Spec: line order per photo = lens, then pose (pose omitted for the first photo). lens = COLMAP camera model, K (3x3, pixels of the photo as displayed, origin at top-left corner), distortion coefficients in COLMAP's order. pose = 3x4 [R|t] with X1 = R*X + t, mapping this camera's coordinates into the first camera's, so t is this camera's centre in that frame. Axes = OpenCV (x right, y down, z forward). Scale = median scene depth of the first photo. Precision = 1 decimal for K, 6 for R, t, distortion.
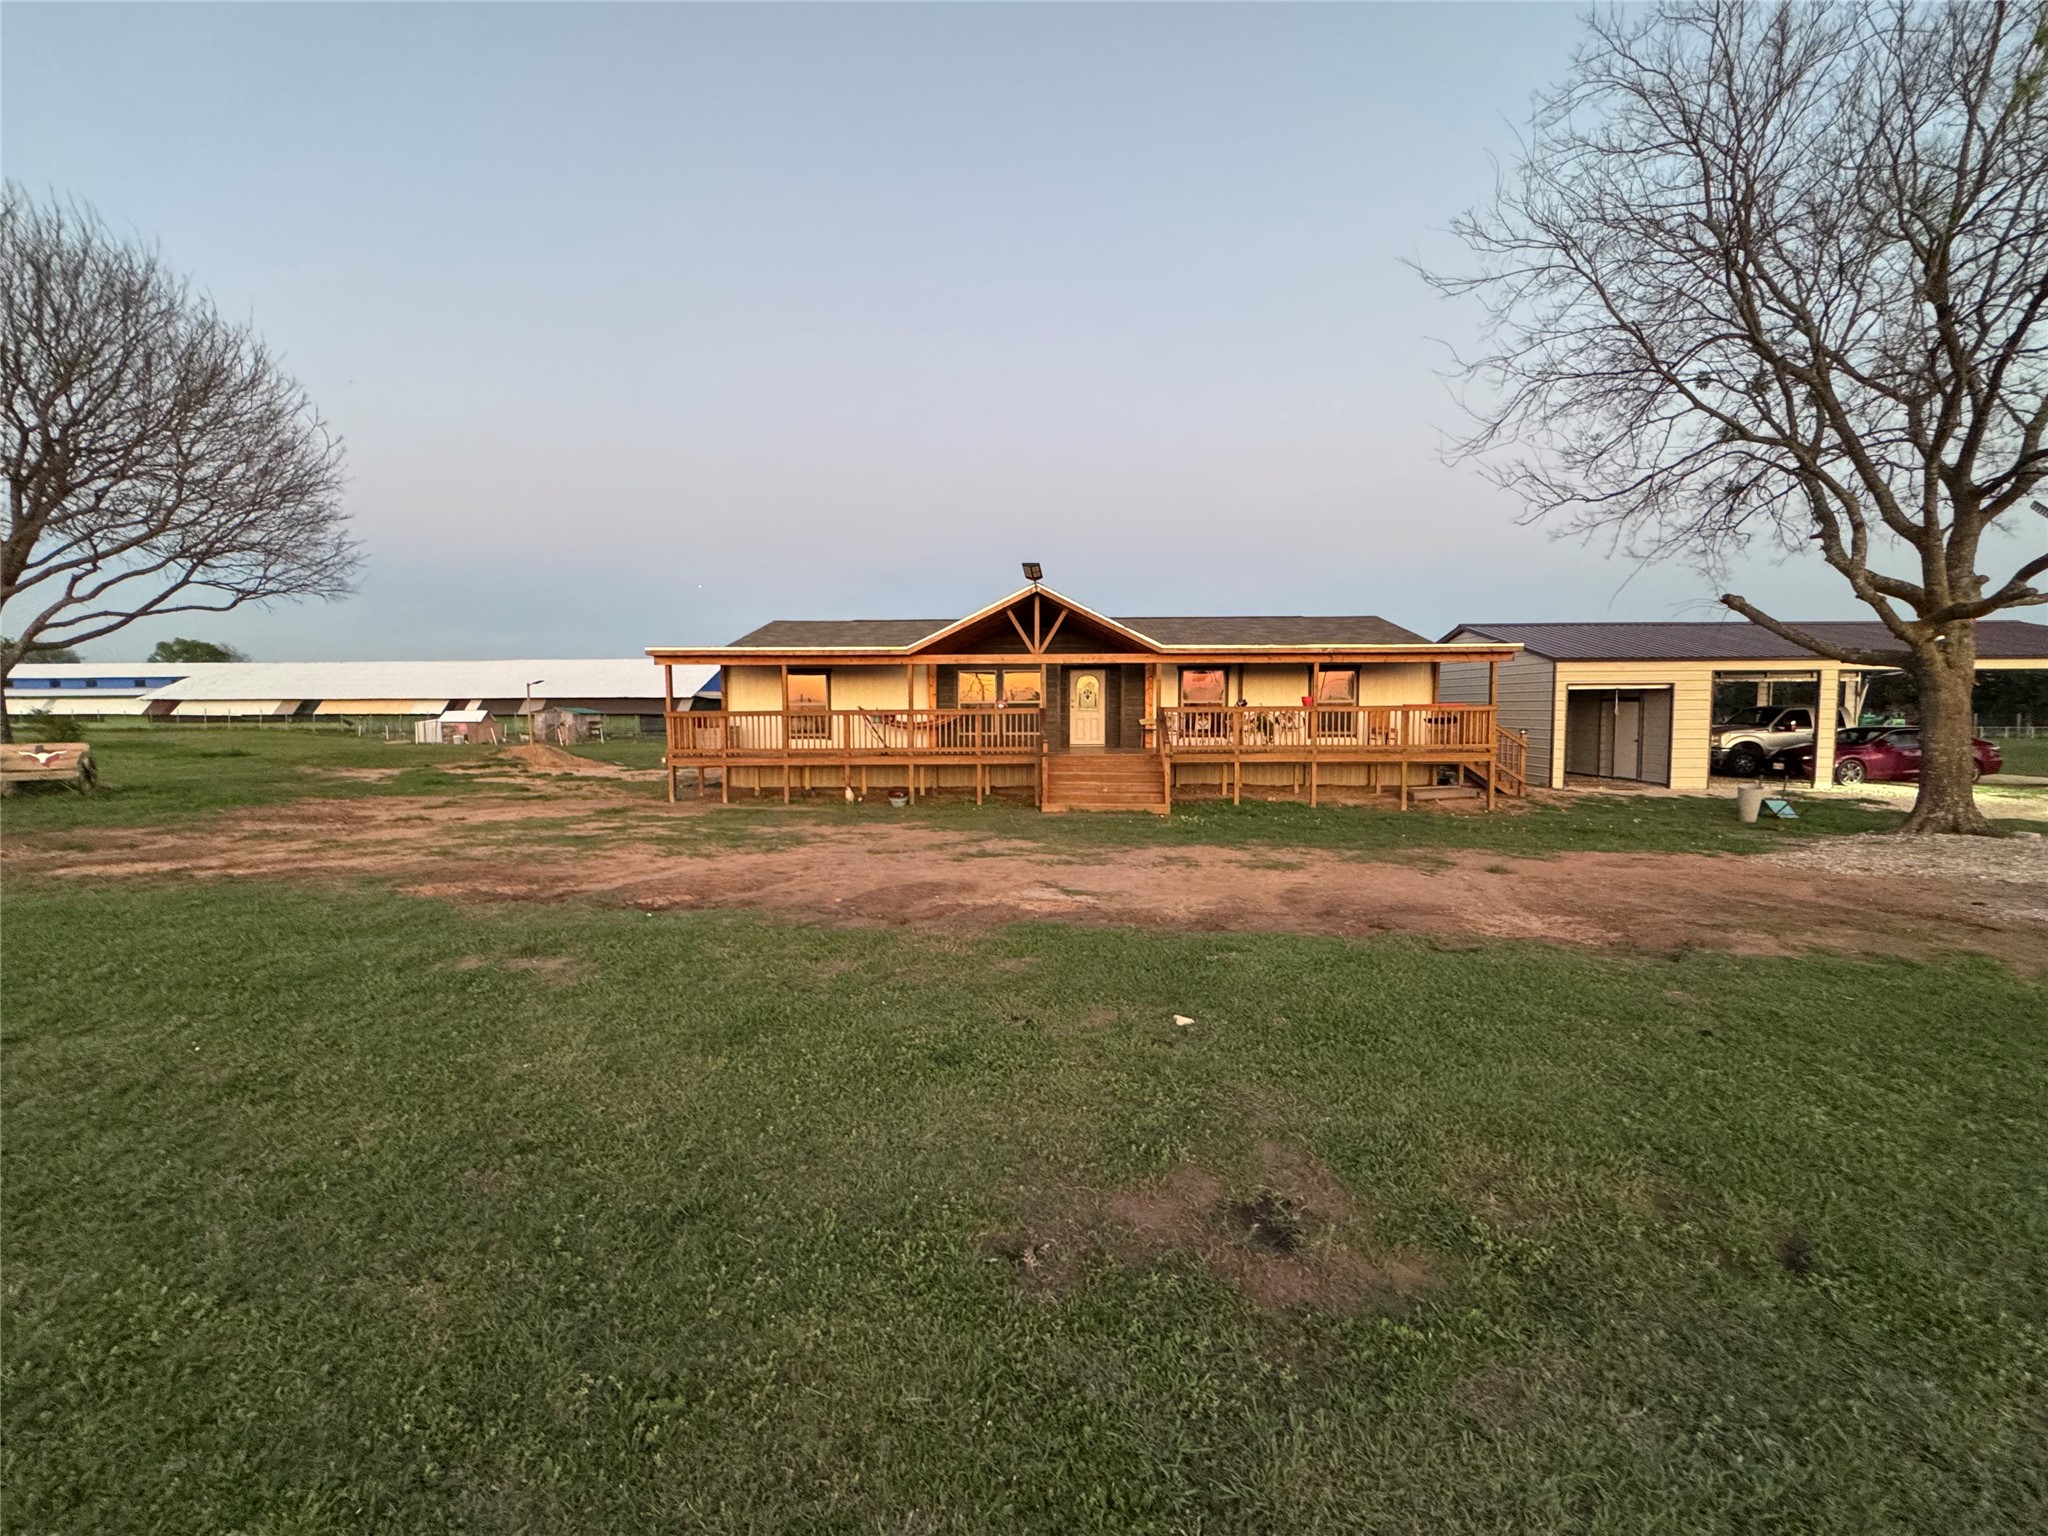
lens RADIAL K [[851.0, 0, 1024.0], [0, 851.0, 768.0], [0, 0, 1]] dist [-0.002815, -0.000240]
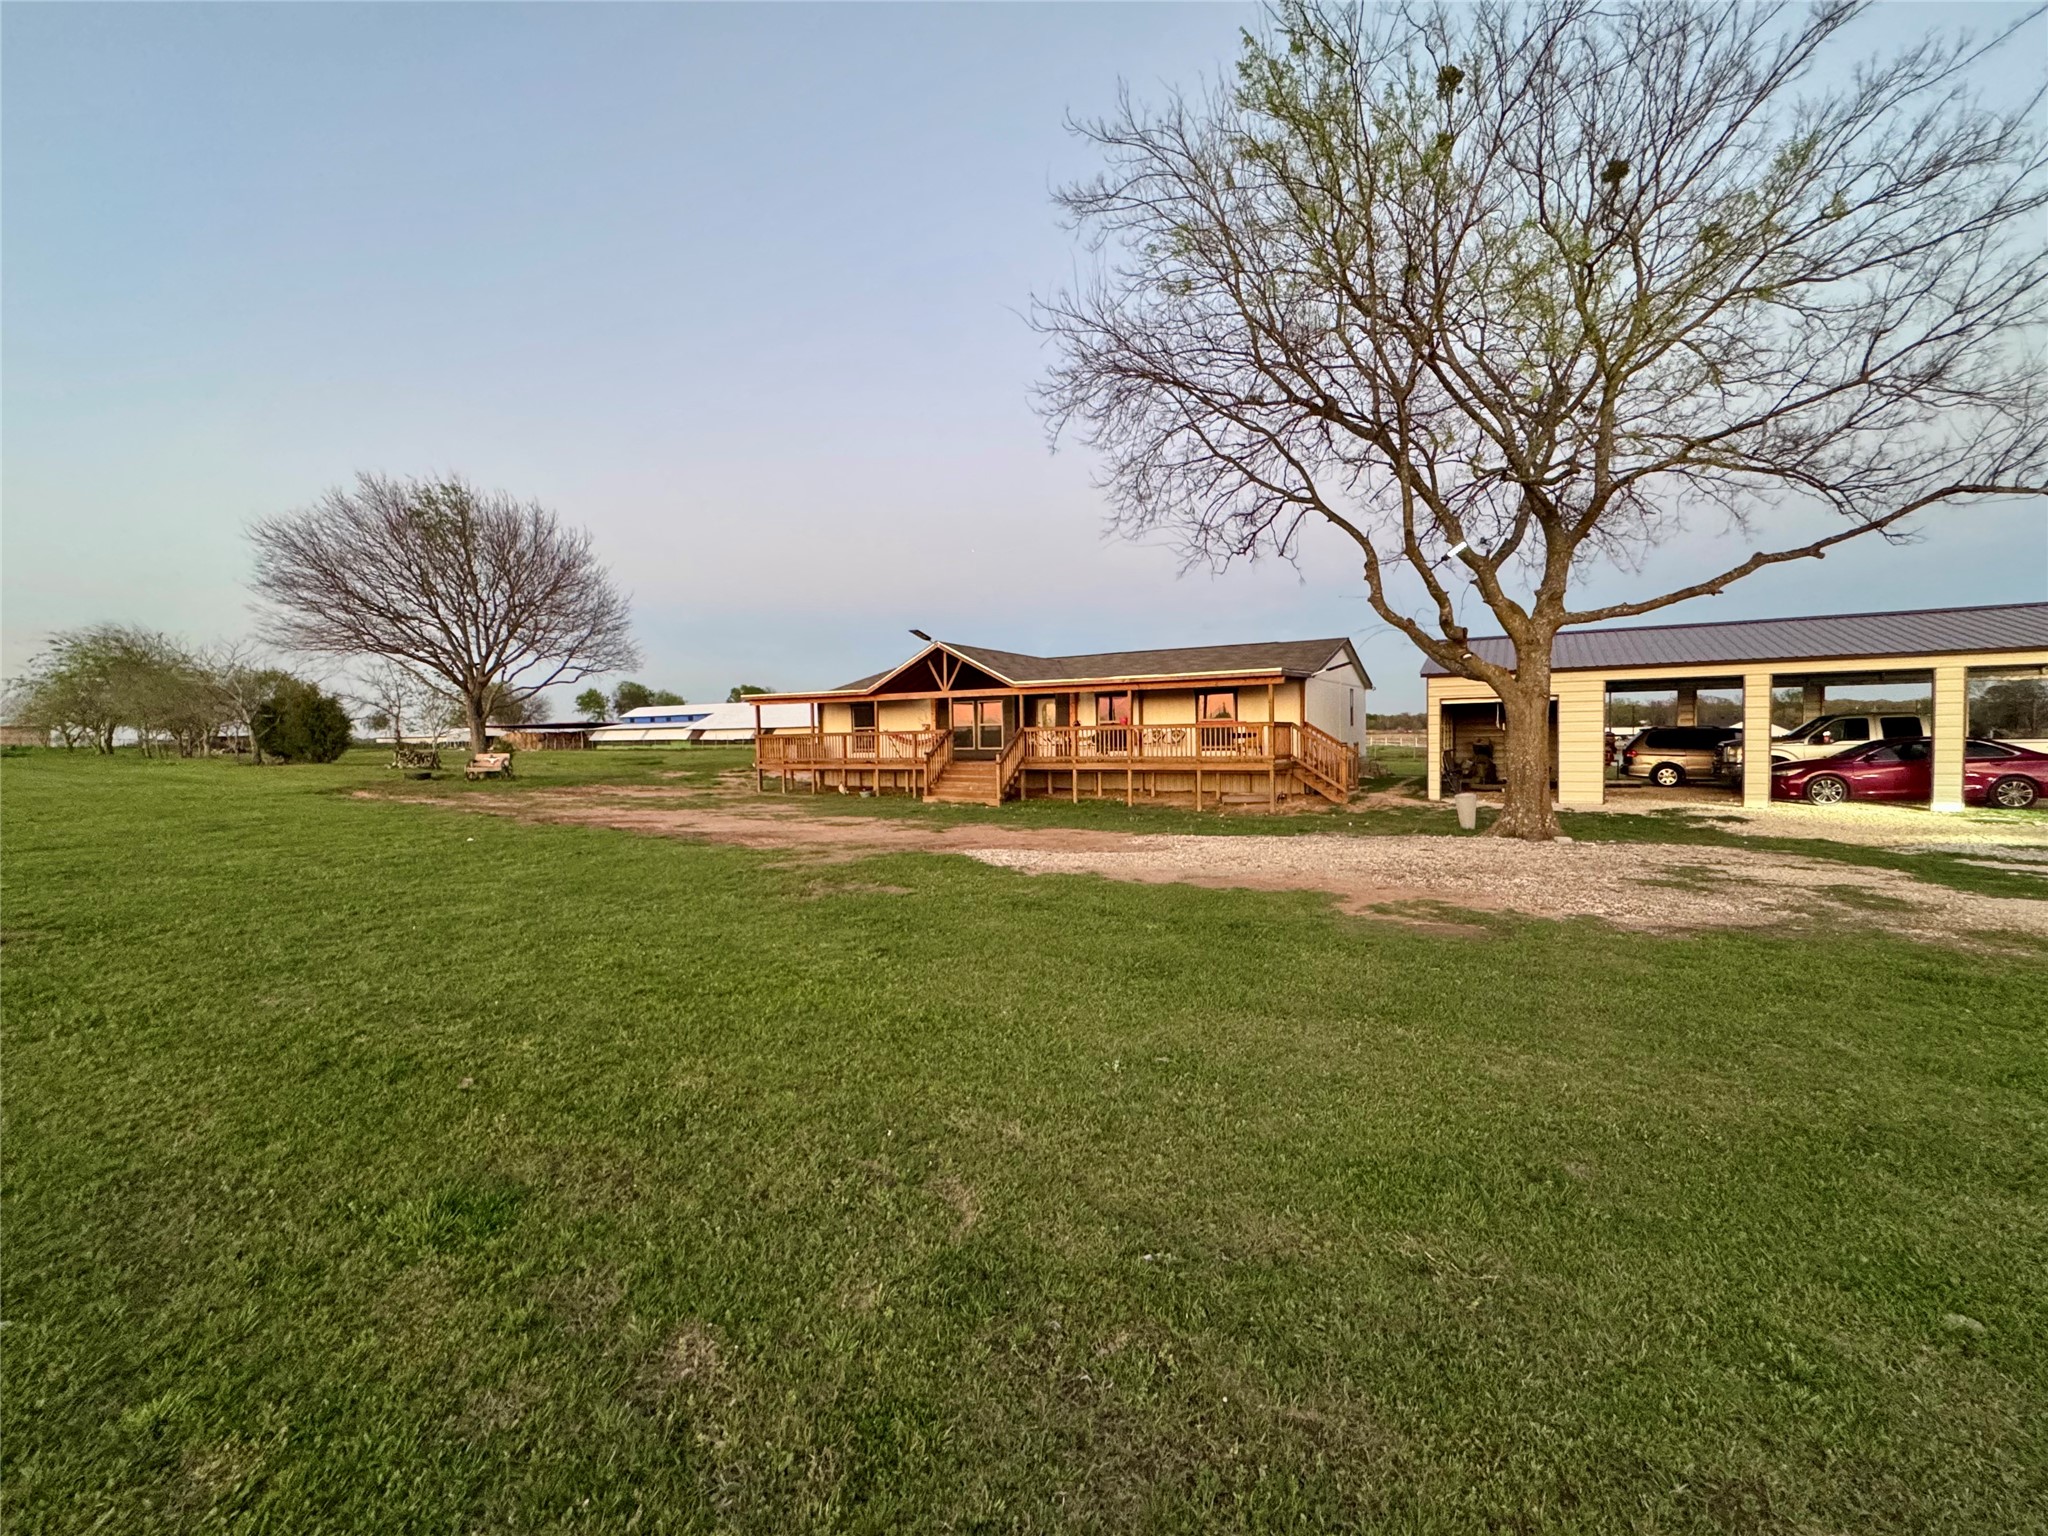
lens RADIAL K [[851.0, 0, 1024.0], [0, 851.0, 768.0], [0, 0, 1]] dist [-0.002815, -0.000240]
pose [[0.879769, 0.008196, -0.475332, 0.672294], [-0.019343, 0.999641, -0.018565, 0.013999], [0.475008, 0.025527, 0.879611, -0.142621]]
